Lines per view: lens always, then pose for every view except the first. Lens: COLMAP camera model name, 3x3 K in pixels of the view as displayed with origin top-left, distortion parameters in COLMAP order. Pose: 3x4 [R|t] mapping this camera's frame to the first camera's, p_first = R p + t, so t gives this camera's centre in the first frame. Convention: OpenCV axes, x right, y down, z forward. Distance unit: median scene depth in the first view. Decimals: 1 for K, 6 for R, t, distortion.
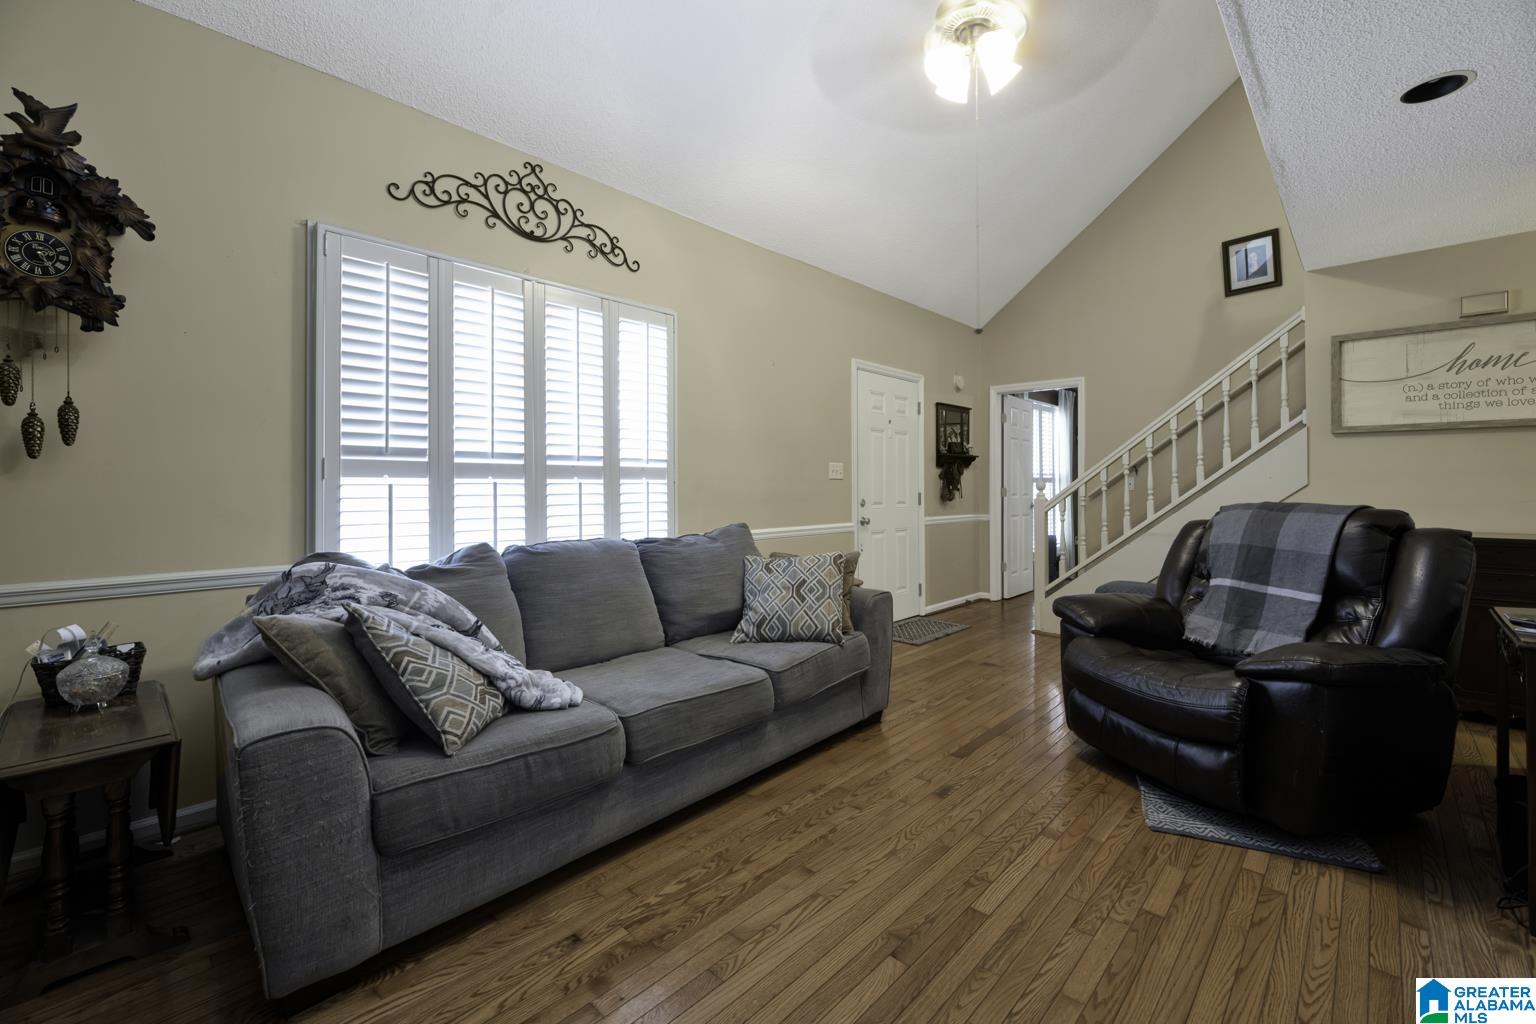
lens RADIAL K [[645.2, 0, 766.2], [0, 645.2, 496.8], [0, 0, 1]] dist [-0.002545, -0.000429]
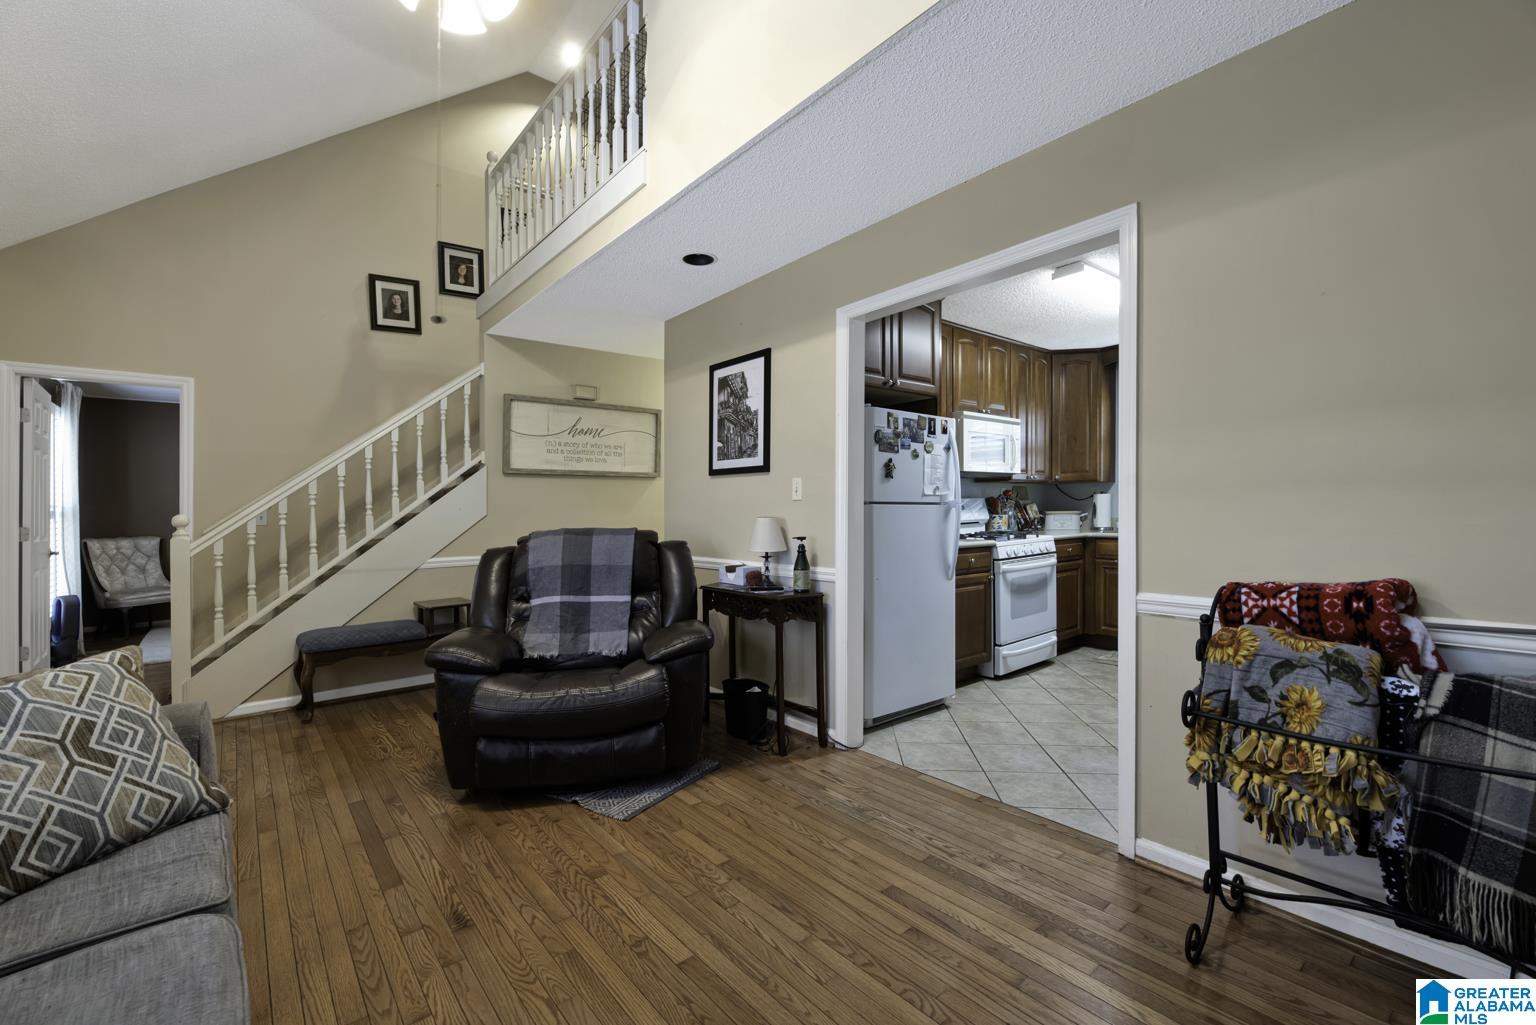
lens RADIAL K [[643.4, 0, 774.6], [0, 643.4, 520.3], [0, 0, 1]] dist [-0.001324, -0.000468]
pose [[0.119755, -0.016509, 0.992666, -0.365100], [0.033278, 0.999367, 0.012606, -0.008989], [-0.992246, 0.031524, 0.120228, 0.456754]]
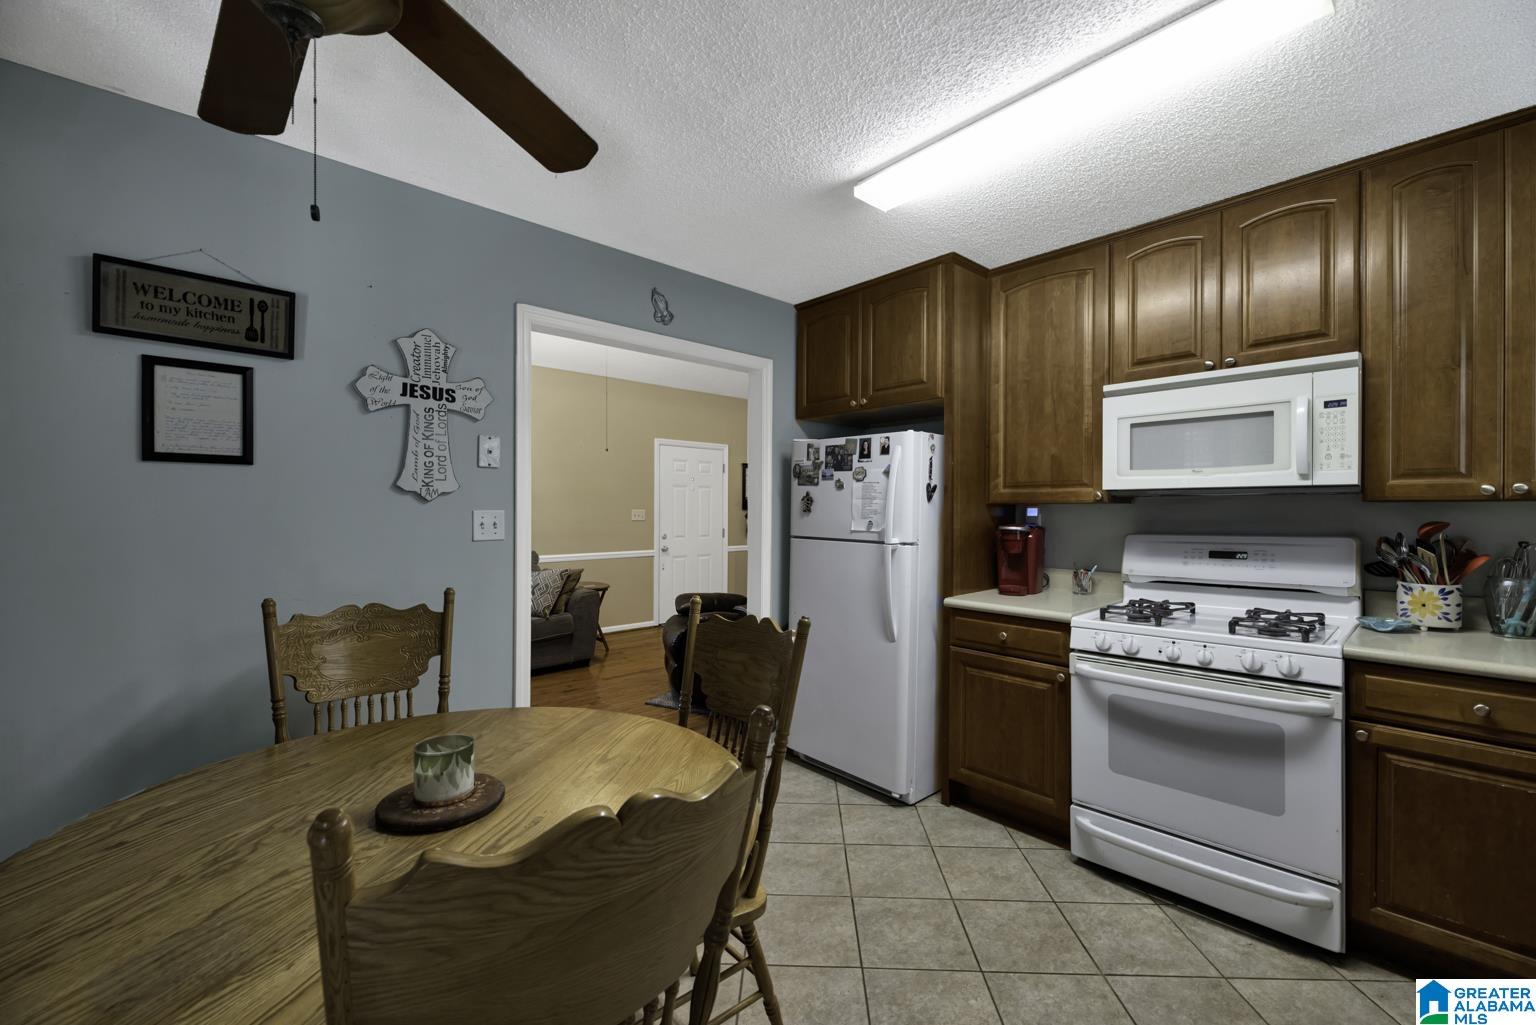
lens RADIAL K [[643.4, 0, 774.6], [0, 643.4, 520.3], [0, 0, 1]] dist [-0.001324, -0.000468]
pose [[0.997941, 0.003002, -0.064069, 0.878331], [-0.002951, 0.999995, 0.000893, -0.052295], [0.064071, -0.000702, 0.997945, -0.780957]]
